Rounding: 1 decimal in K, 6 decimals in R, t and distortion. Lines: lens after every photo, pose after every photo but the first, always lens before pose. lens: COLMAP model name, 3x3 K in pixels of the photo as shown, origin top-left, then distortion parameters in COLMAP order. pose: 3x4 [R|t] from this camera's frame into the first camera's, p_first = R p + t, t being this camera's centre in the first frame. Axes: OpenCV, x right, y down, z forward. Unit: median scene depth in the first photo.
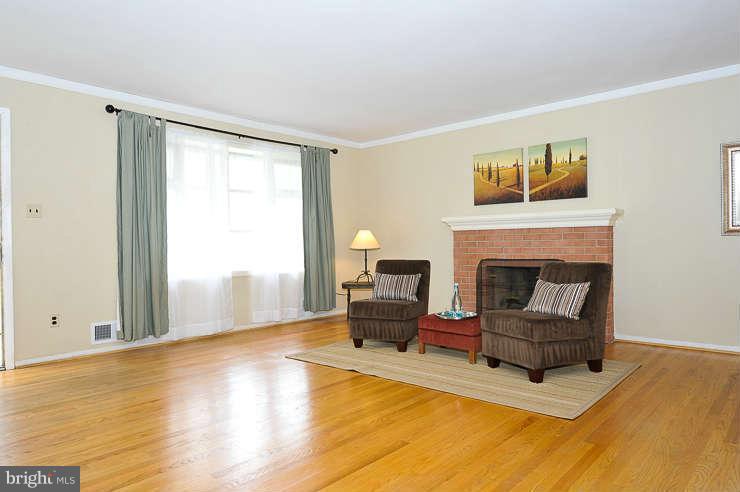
lens RADIAL K [[490.8, 0, 370.0], [0, 490.8, 246.0], [0, 0, 1]] dist [0.008088, 0.001803]
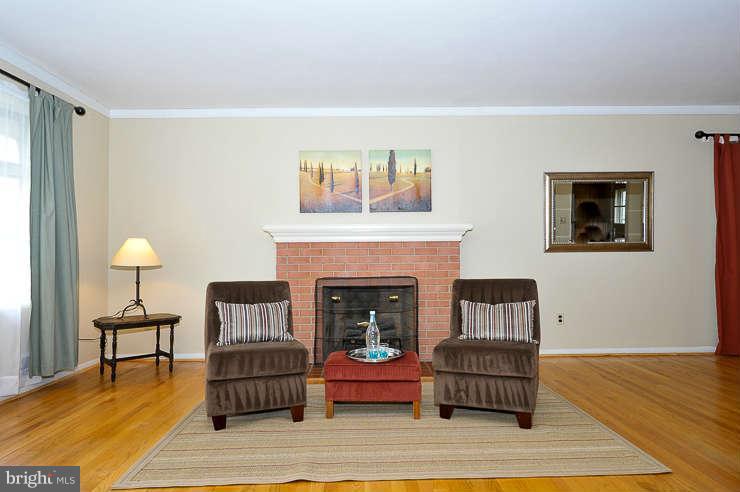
lens RADIAL K [[462.5, 0, 370.0], [0, 462.5, 246.0], [0, 0, 1]] dist [-0.007535, -0.001406]
pose [[0.730227, 0.028300, 0.682618, -0.244777], [0.001817, 0.999058, -0.043363, 0.007191], [-0.683202, 0.032905, 0.729487, 0.397244]]
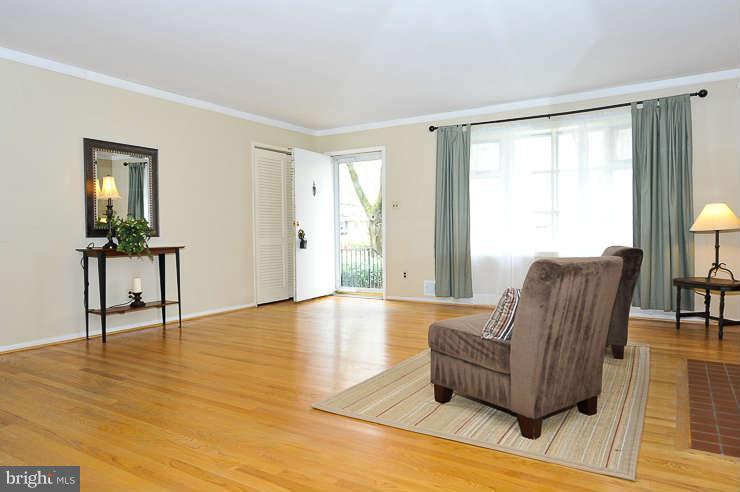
lens RADIAL K [[490.8, 0, 370.0], [0, 490.8, 246.0], [0, 0, 1]] dist [0.008088, 0.001803]
pose [[0.173594, 0.030190, -0.984355, 0.688084], [-0.002924, 0.999541, 0.030140, 0.010116], [0.984813, -0.002354, 0.173602, 0.492004]]
